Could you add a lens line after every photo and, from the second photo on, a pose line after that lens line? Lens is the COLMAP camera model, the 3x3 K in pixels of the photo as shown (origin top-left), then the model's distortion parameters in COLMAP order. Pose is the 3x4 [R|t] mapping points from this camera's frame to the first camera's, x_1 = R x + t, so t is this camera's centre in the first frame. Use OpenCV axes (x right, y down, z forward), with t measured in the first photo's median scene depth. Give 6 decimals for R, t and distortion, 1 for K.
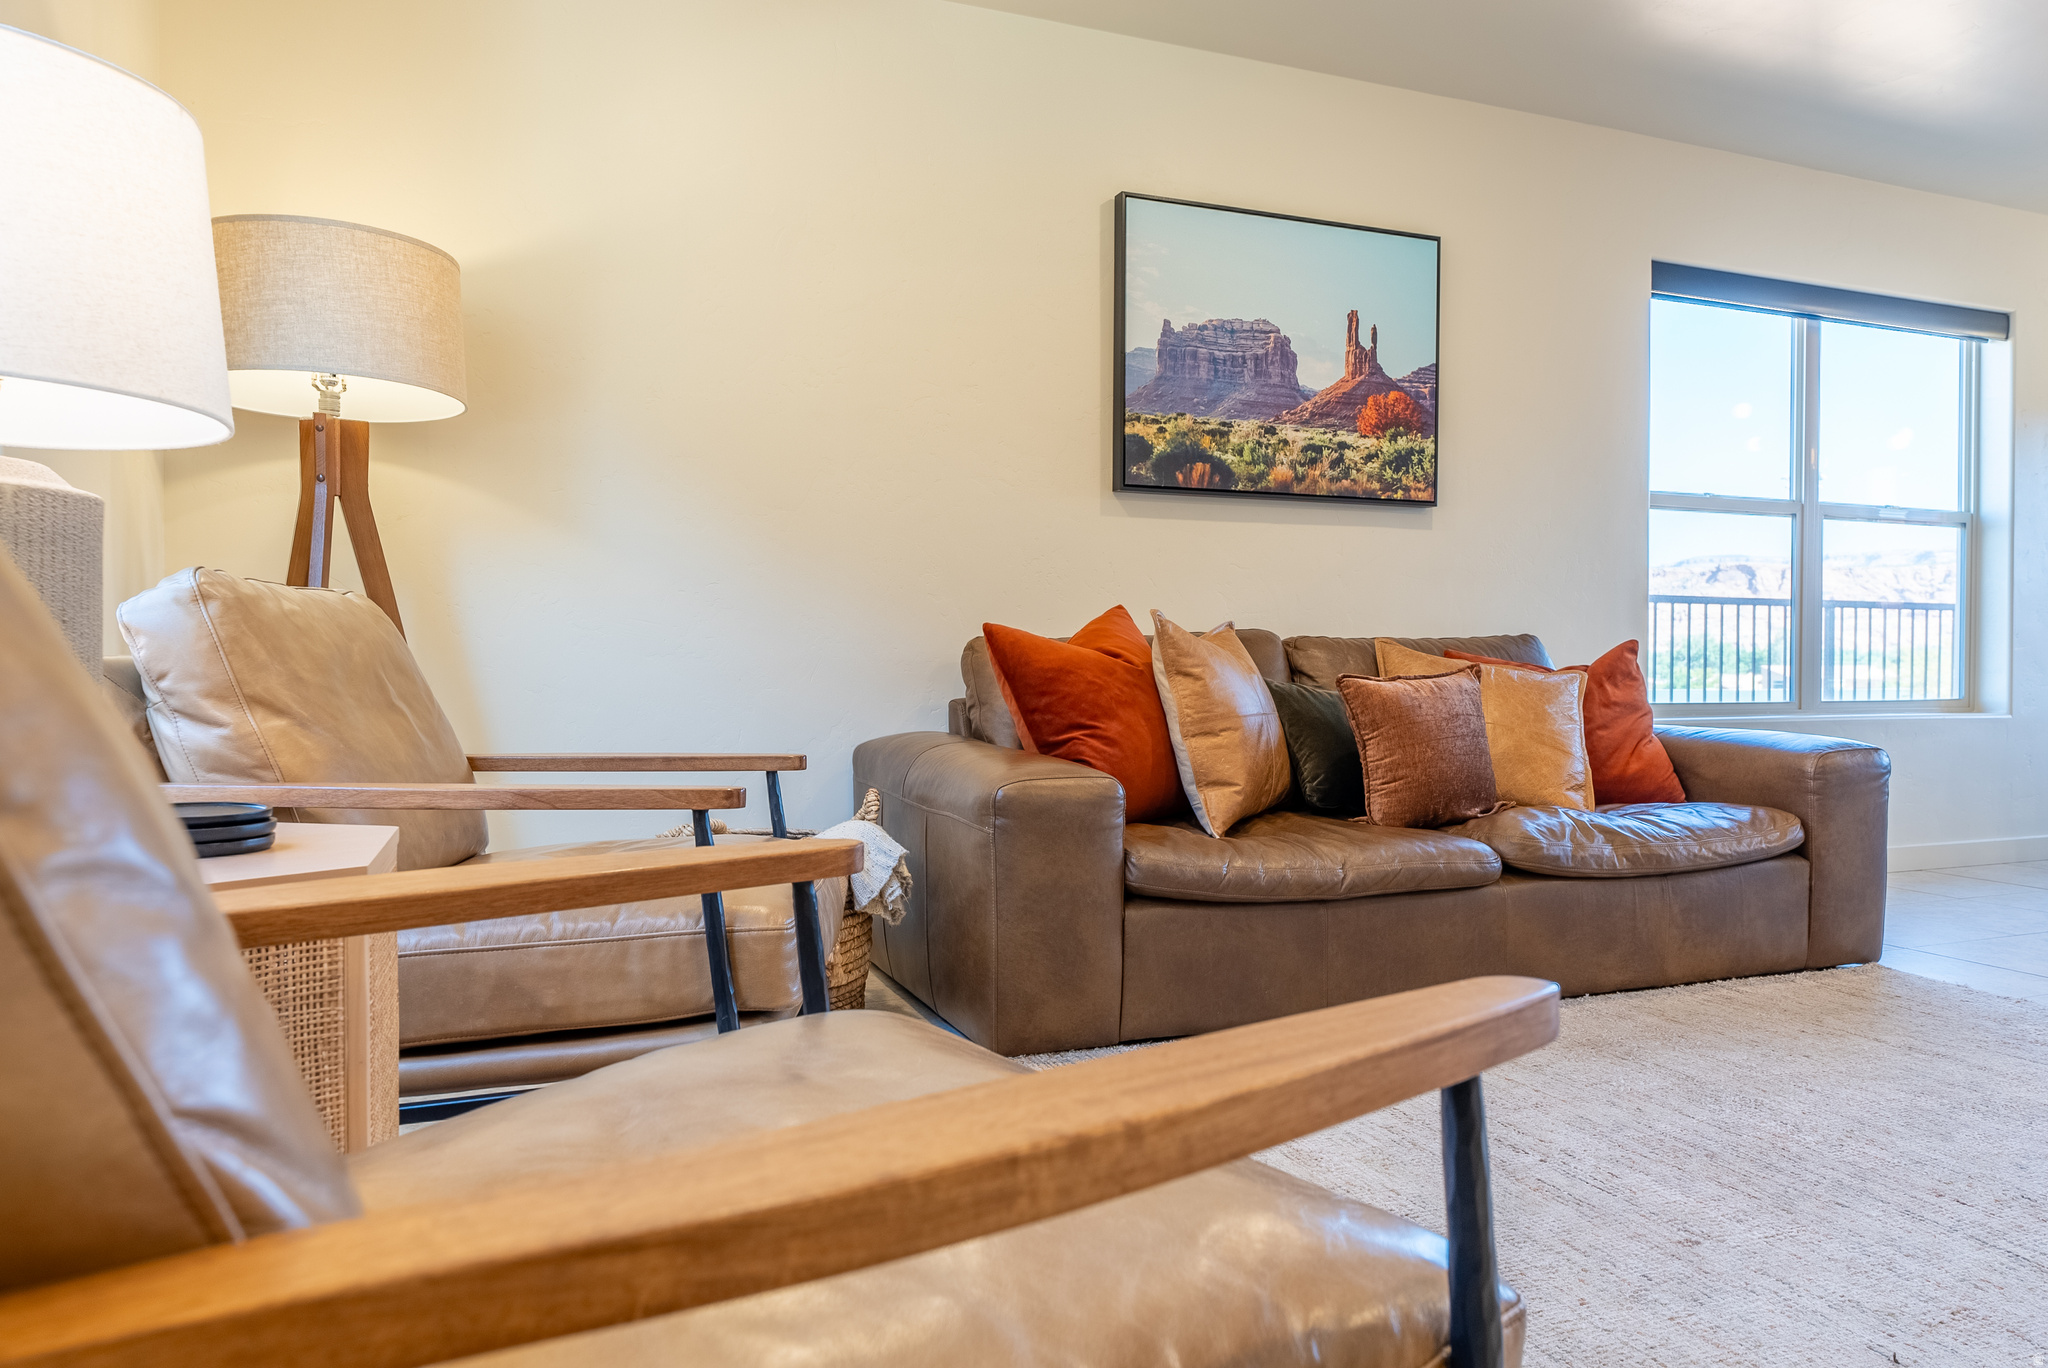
lens RADIAL K [[1384.5, 0, 1034.4], [0, 1384.5, 693.1], [0, 0, 1]] dist [0.001095, -0.002394]
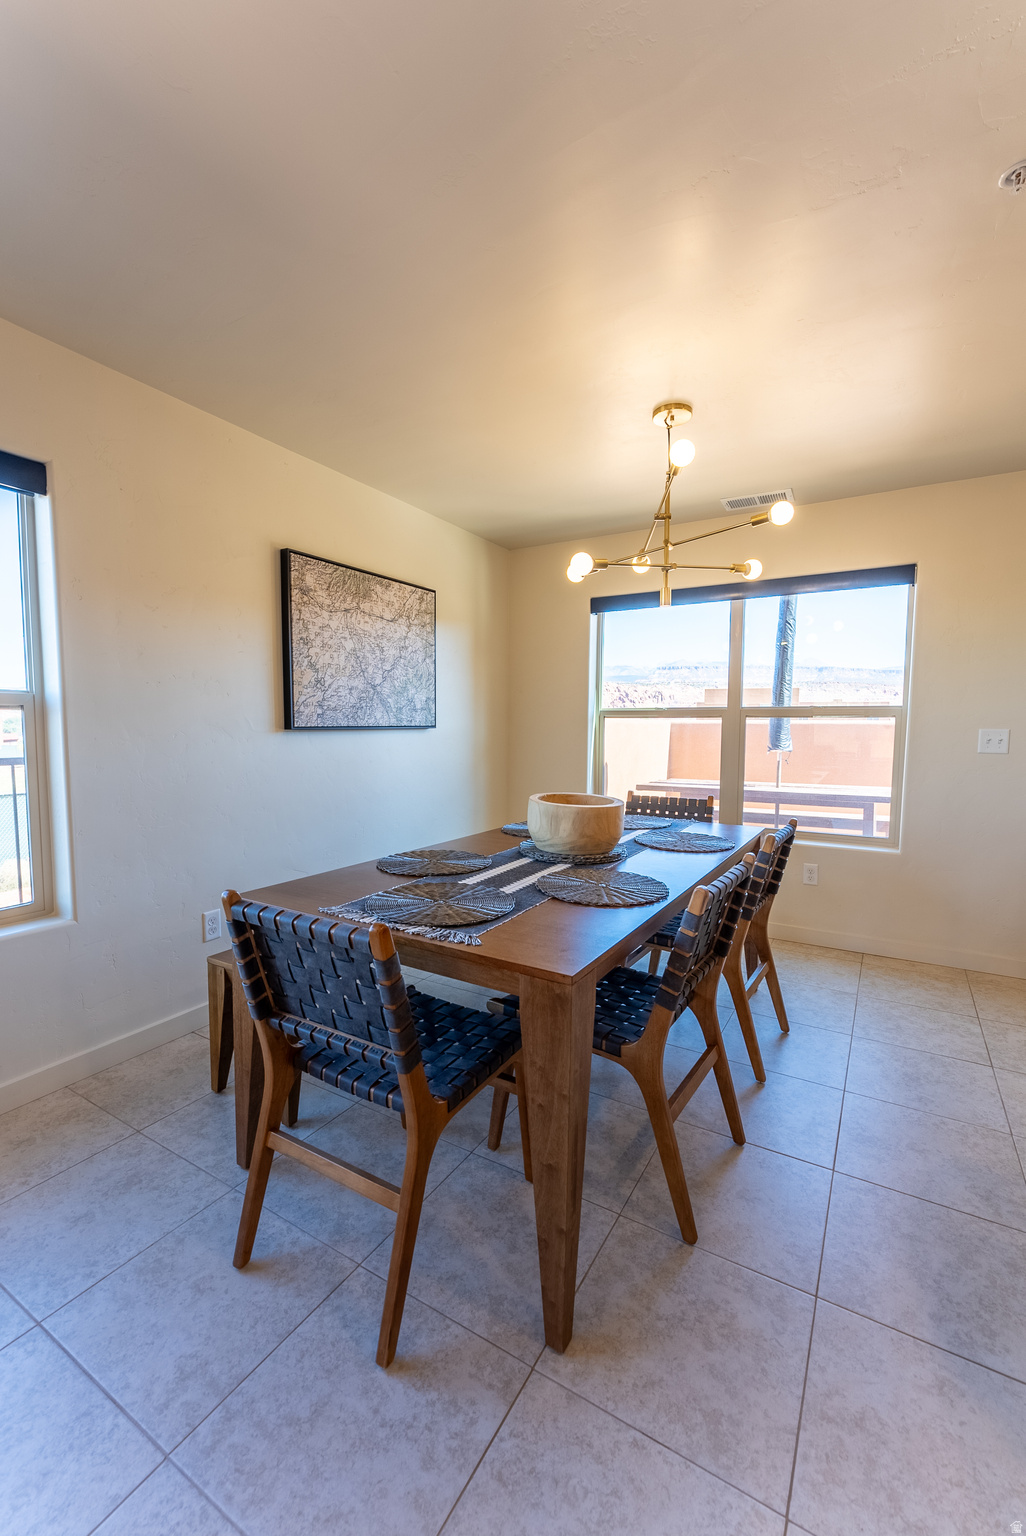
lens RADIAL K [[638.5, 0, 512.4], [0, 638.5, 775.1], [0, 0, 1]] dist [-0.005365, -0.000480]
pose [[0.801673, -0.036540, 0.596645, 0.913100], [-0.003211, 0.997852, 0.065425, -0.142055], [-0.597754, -0.054366, 0.799834, 0.658987]]
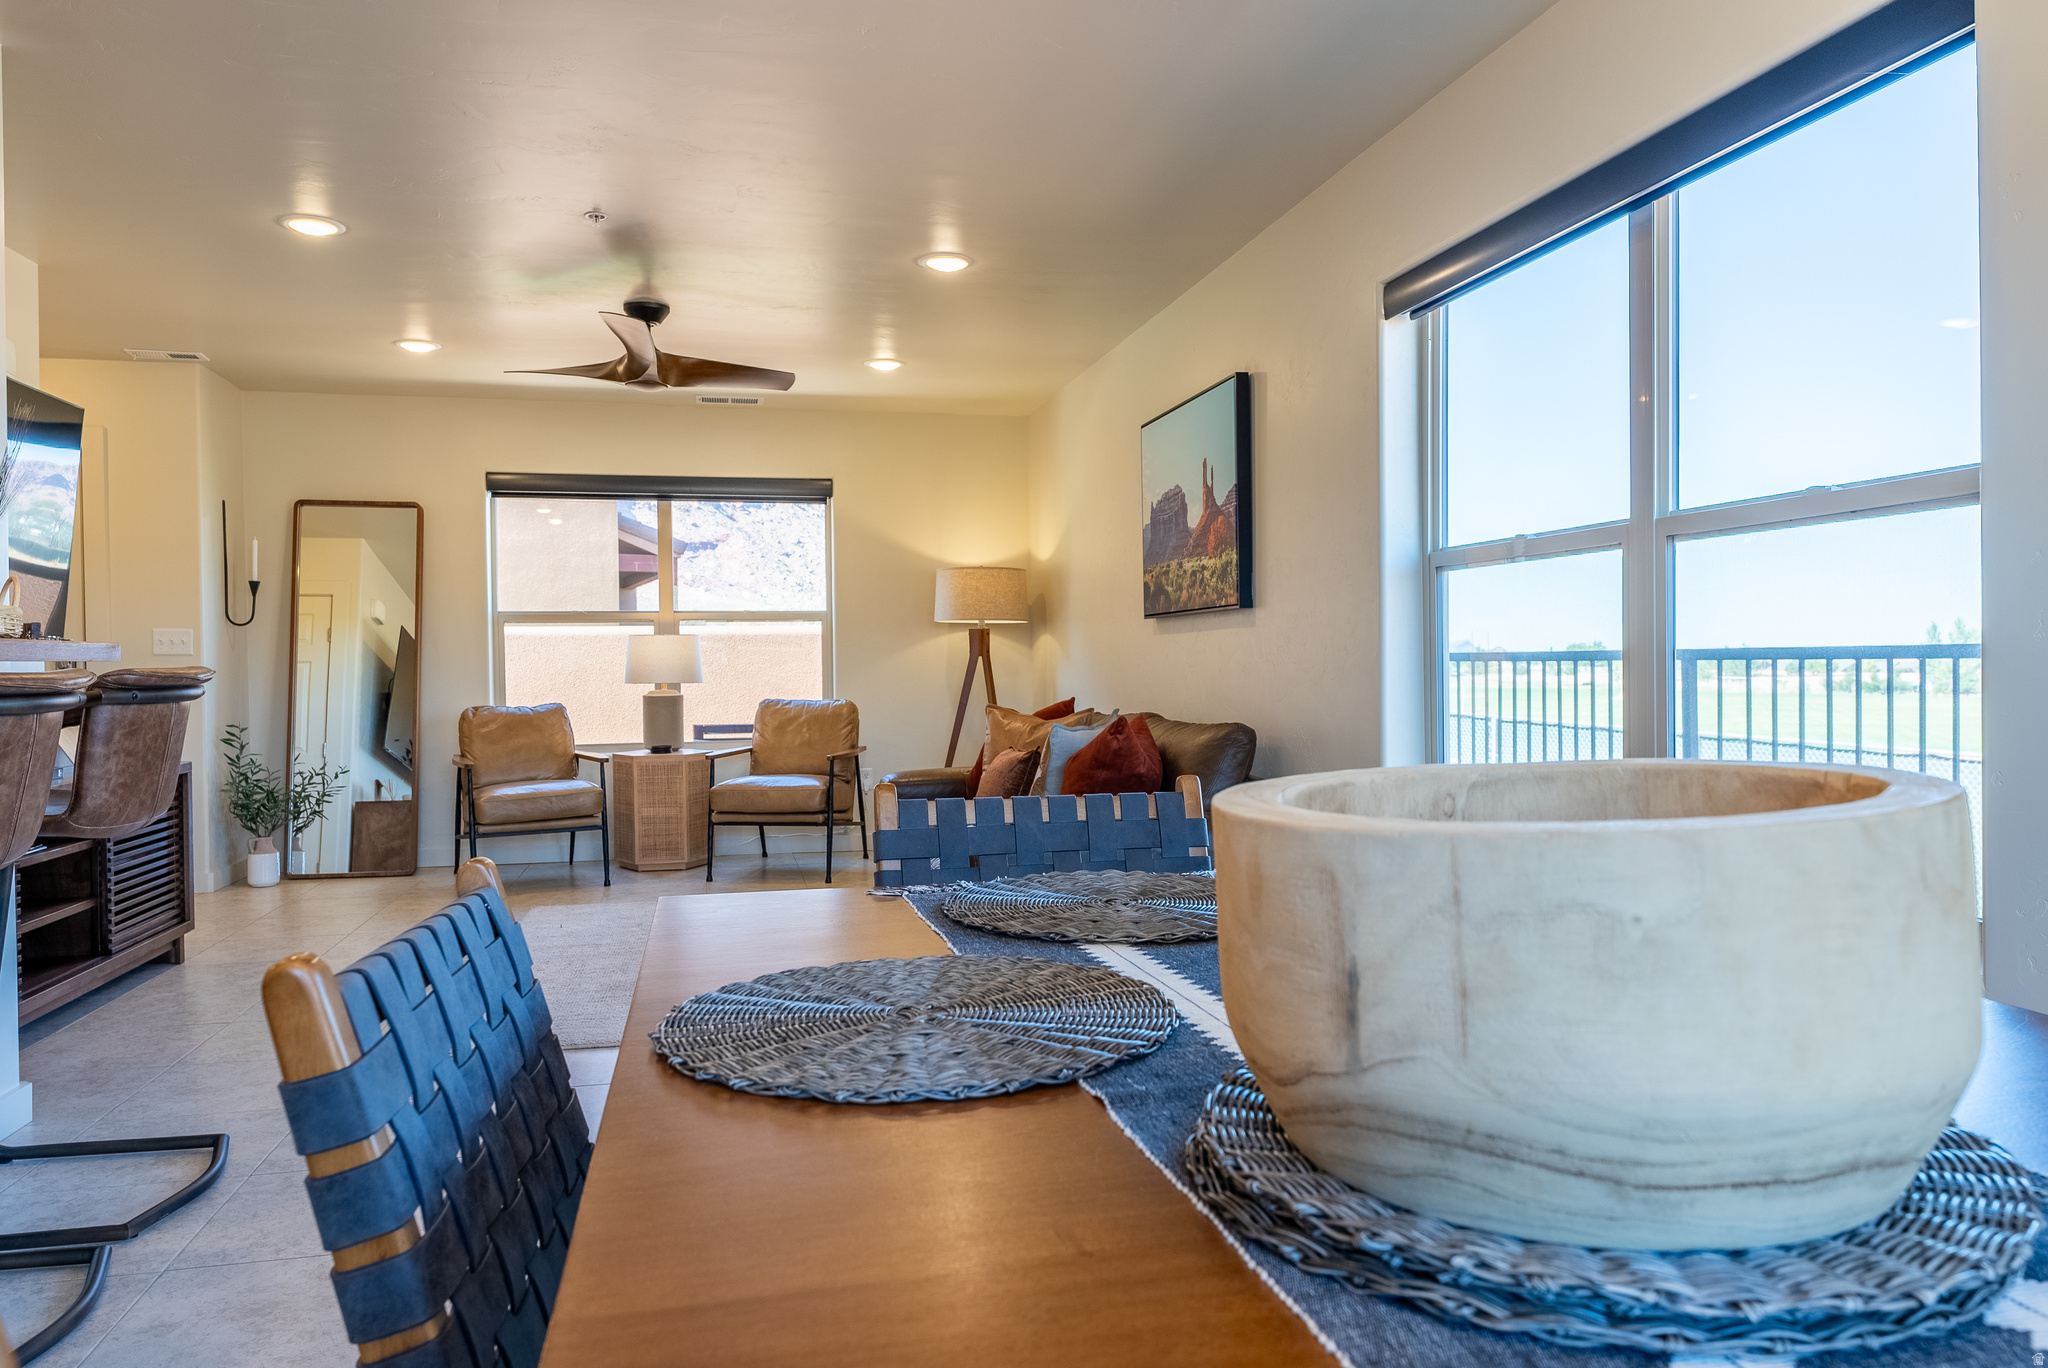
lens RADIAL K [[1366.2, 0, 1017.9], [0, 1366.2, 688.9], [0, 0, 1]] dist [0.000135, -0.001511]
pose [[-0.168658, 0.023204, -0.985402, 1.489813], [-0.001791, 0.999714, 0.023847, -0.098423], [0.985673, 0.005787, -0.168568, 1.050895]]
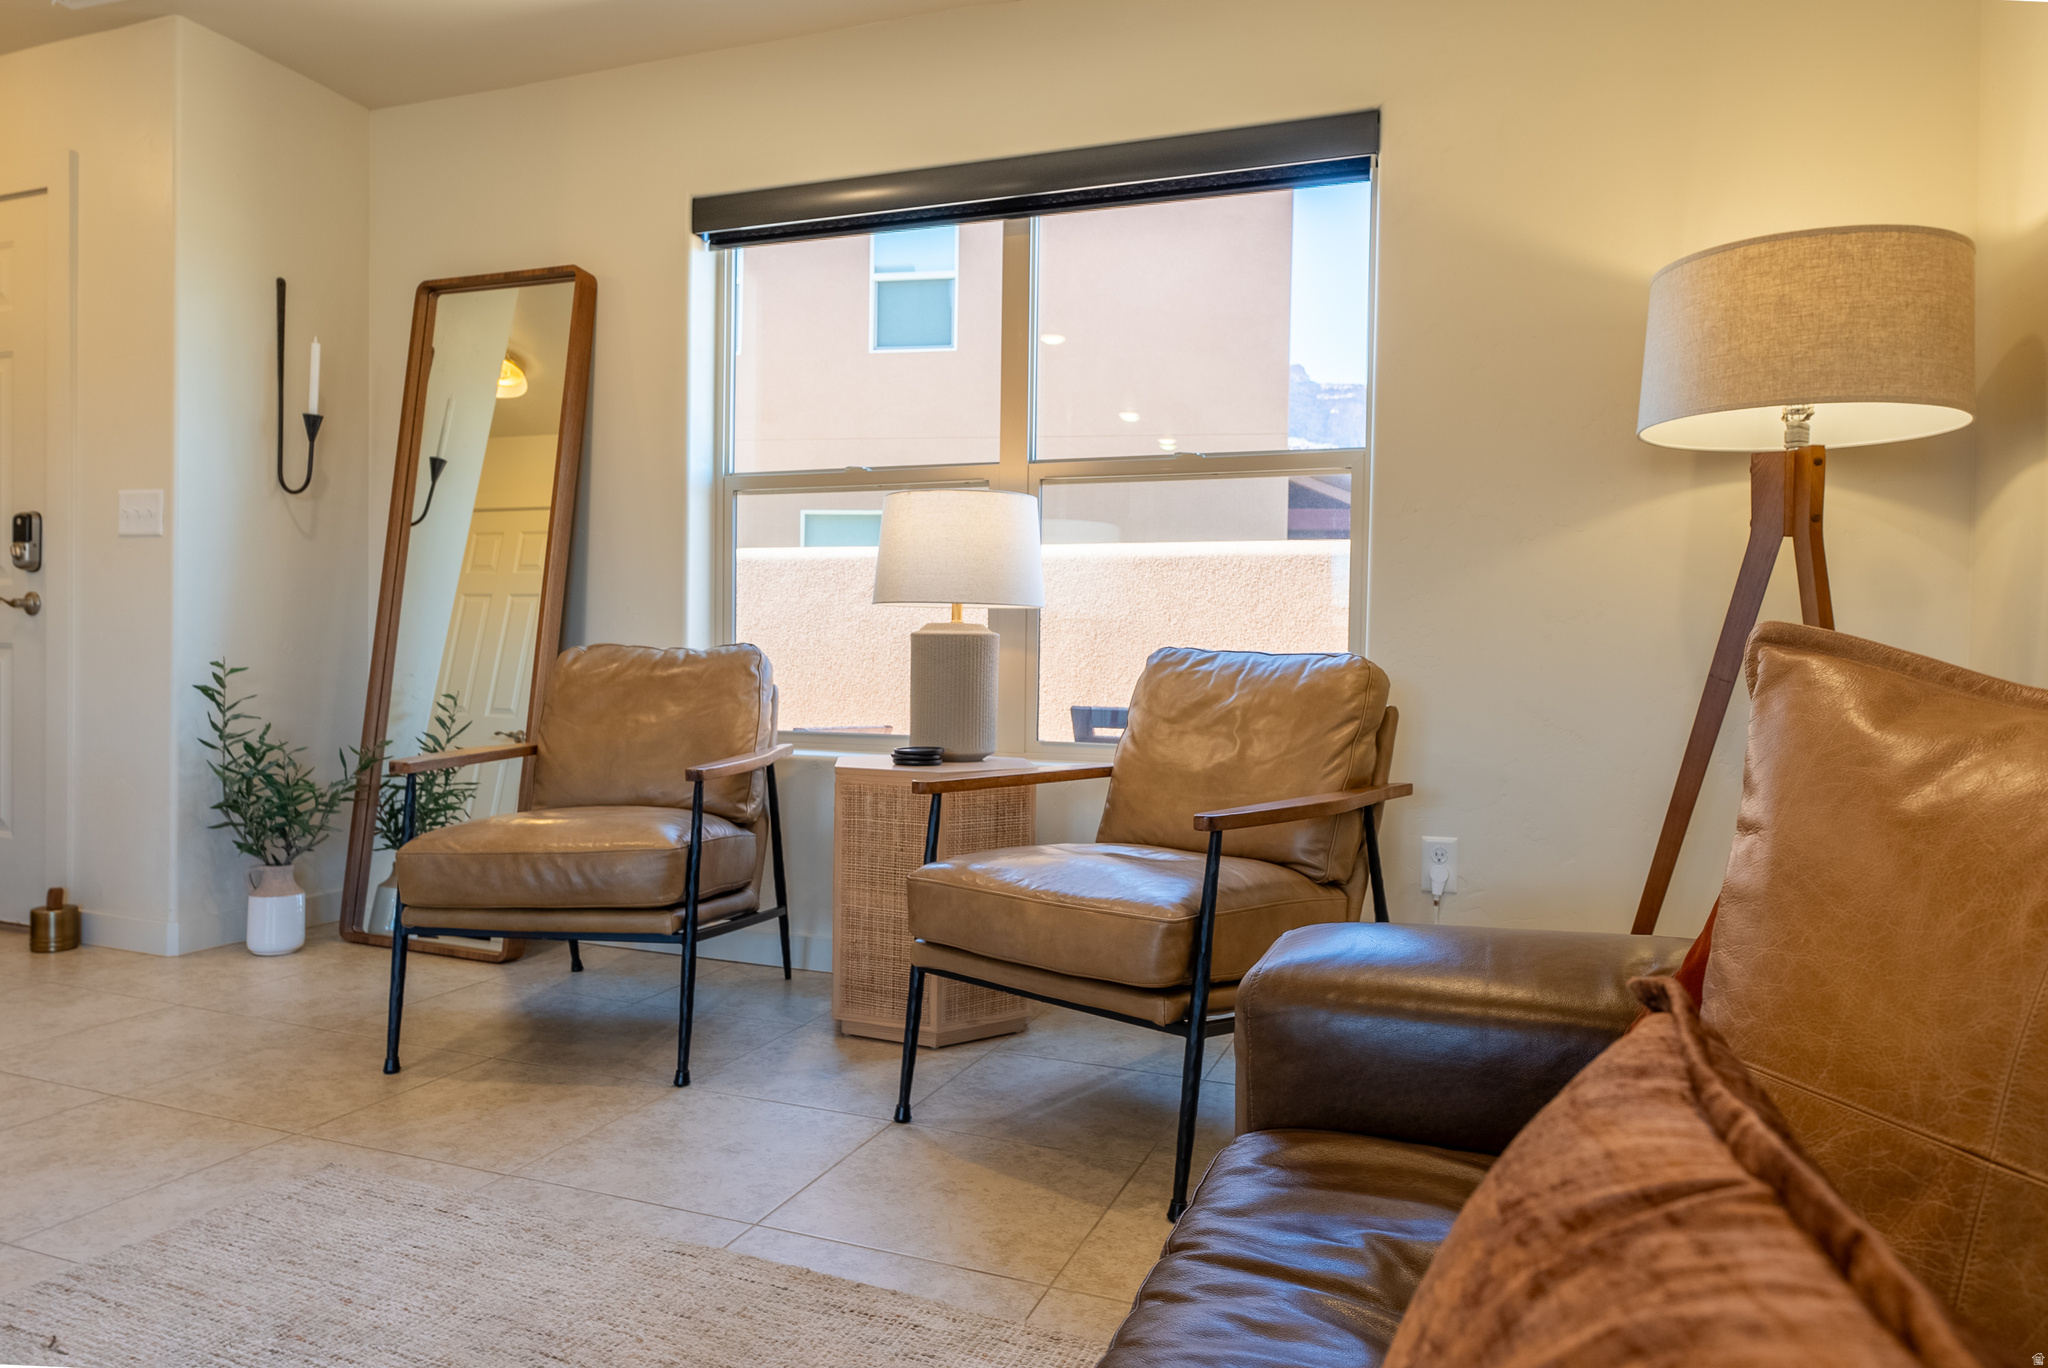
lens RADIAL K [[1283.4, 0, 1023.7], [0, 1283.4, 688.2], [0, 0, 1]] dist [-0.003196, -0.000639]
pose [[-0.685042, 0.008063, -0.728459, 0.301566], [-0.025823, 0.999042, 0.035341, -0.041637], [0.728046, 0.043022, -0.684177, 0.829921]]
